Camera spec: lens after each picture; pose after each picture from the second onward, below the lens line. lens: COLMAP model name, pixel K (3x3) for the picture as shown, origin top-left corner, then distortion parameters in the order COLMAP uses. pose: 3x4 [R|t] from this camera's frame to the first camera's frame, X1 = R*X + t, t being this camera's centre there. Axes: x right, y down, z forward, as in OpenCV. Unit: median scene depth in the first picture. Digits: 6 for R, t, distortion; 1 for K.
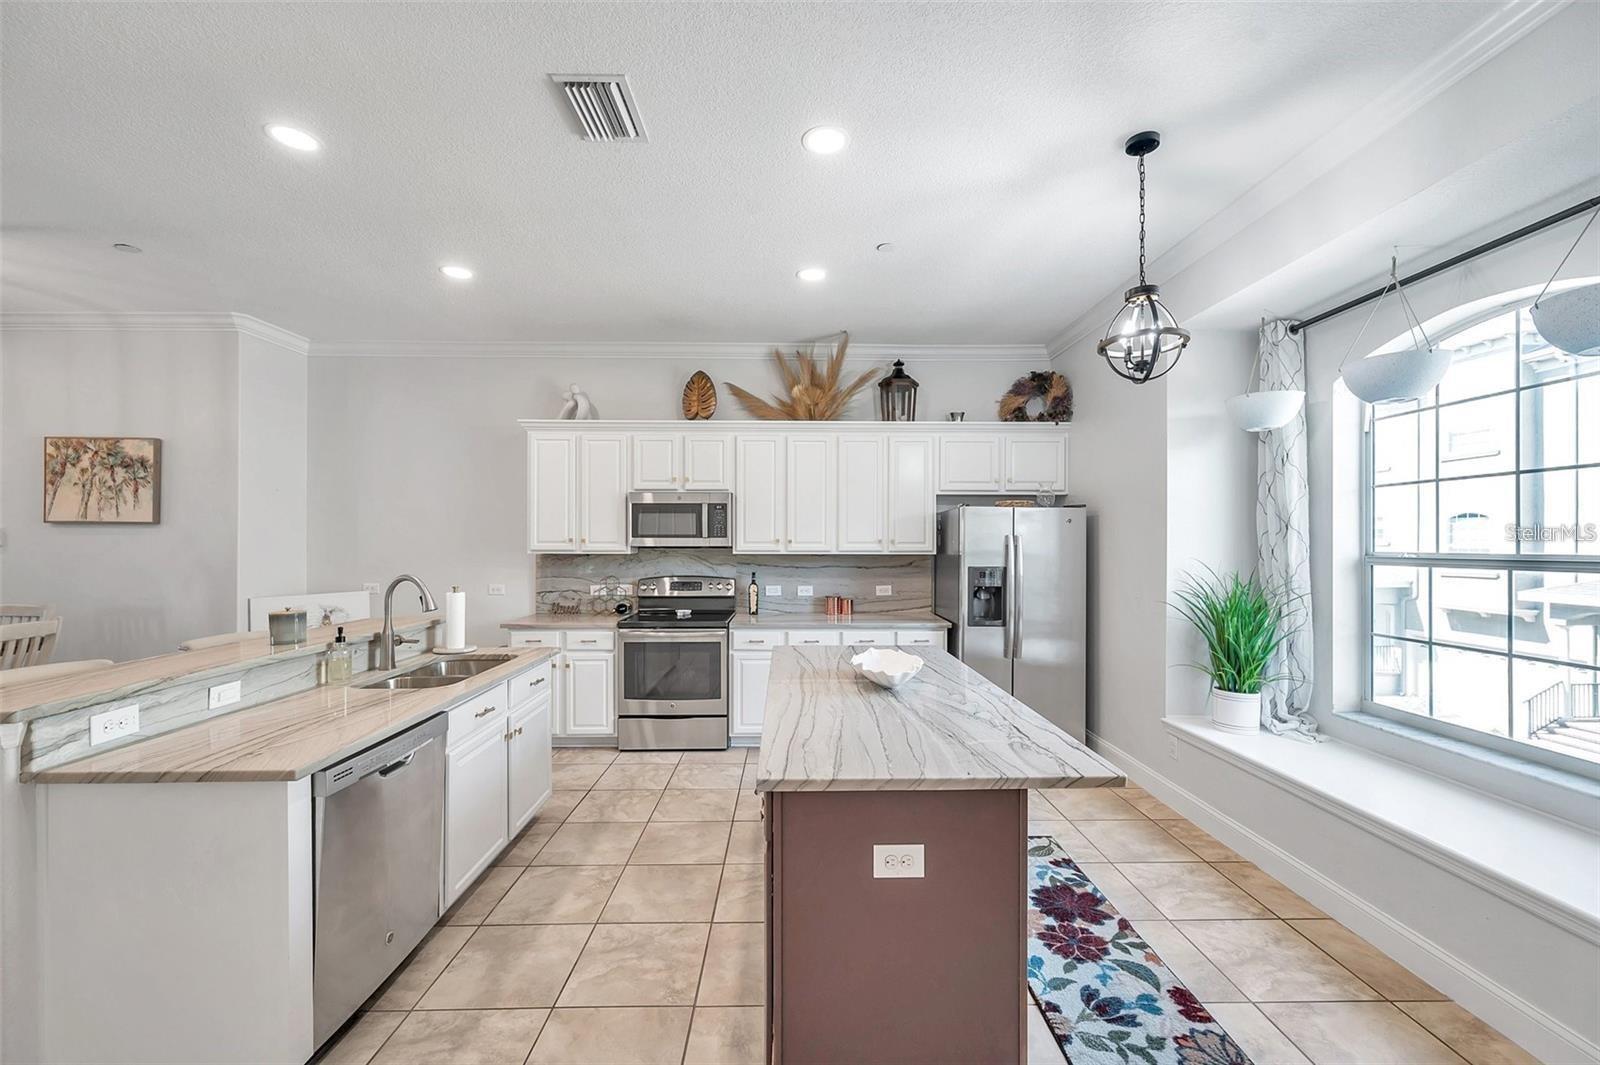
lens RADIAL K [[632.0, 0, 799.2], [0, 632.0, 540.9], [0, 0, 1]] dist [-0.000220, -0.000148]
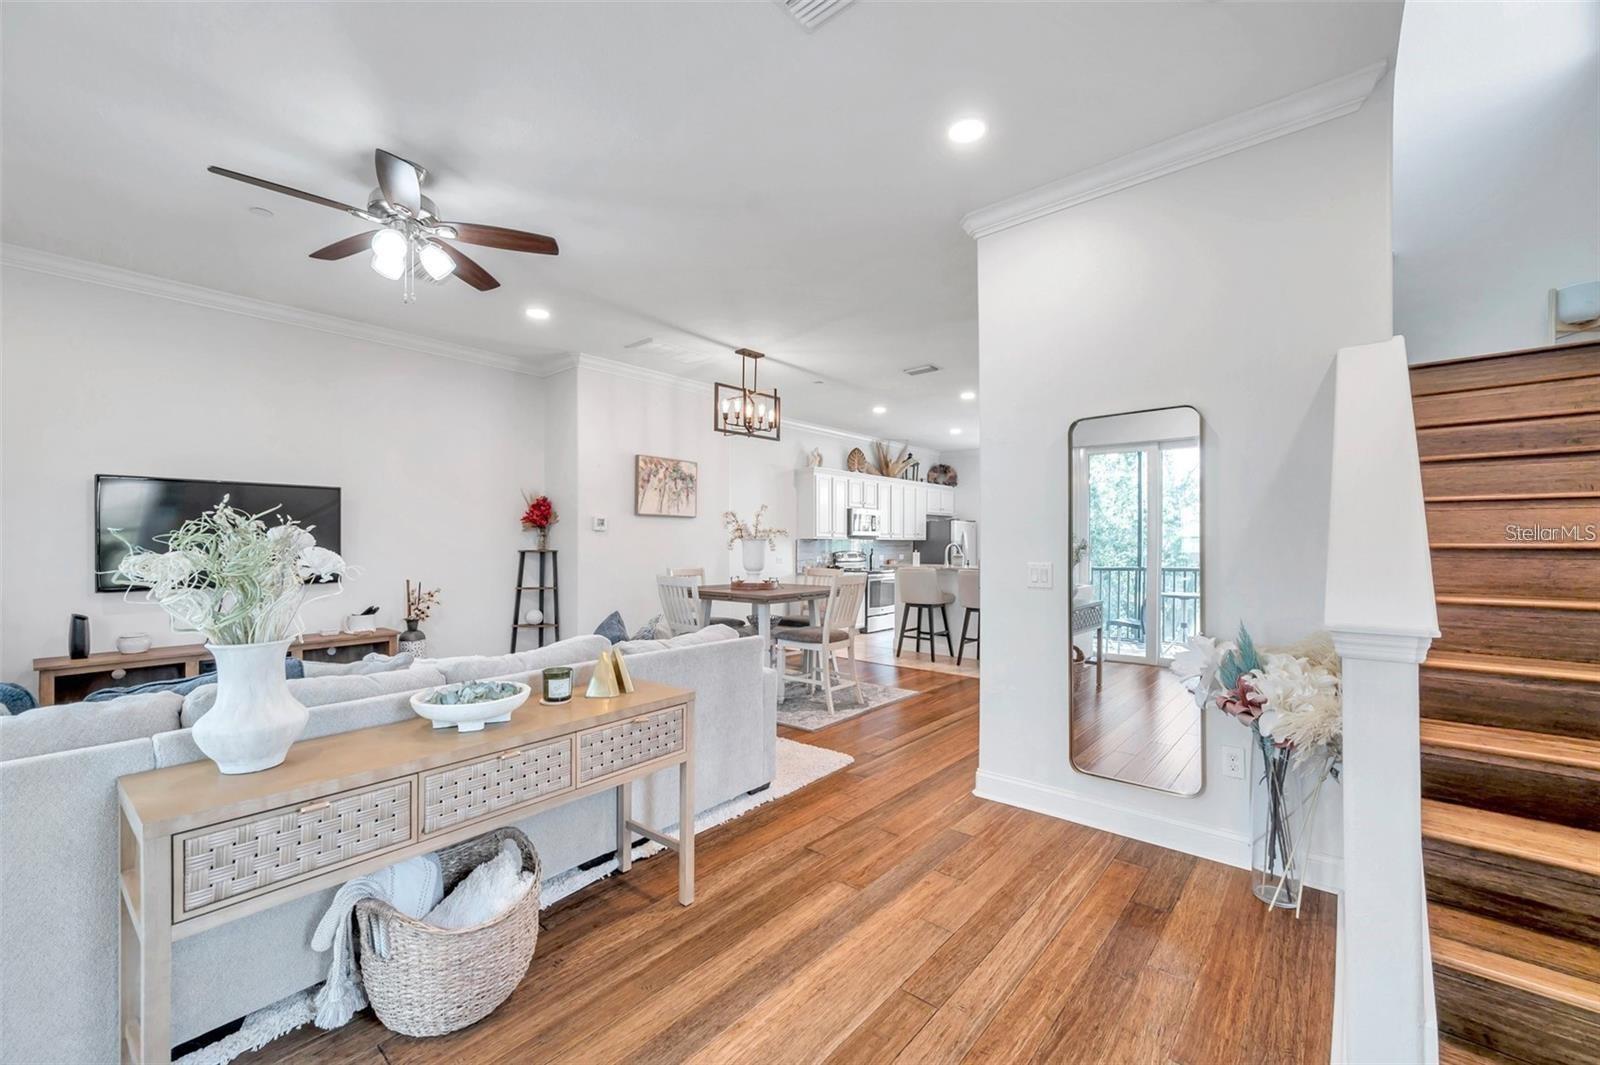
lens RADIAL K [[632.0, 0, 802.7], [0, 632.0, 540.9], [0, 0, 1]] dist [-0.000220, -0.000148]
pose [[0.665578, 0.002704, 0.746324, -1.995697], [-0.004728, 0.999989, 0.000594, 0.027754], [-0.746313, -0.003924, 0.665583, -0.229180]]
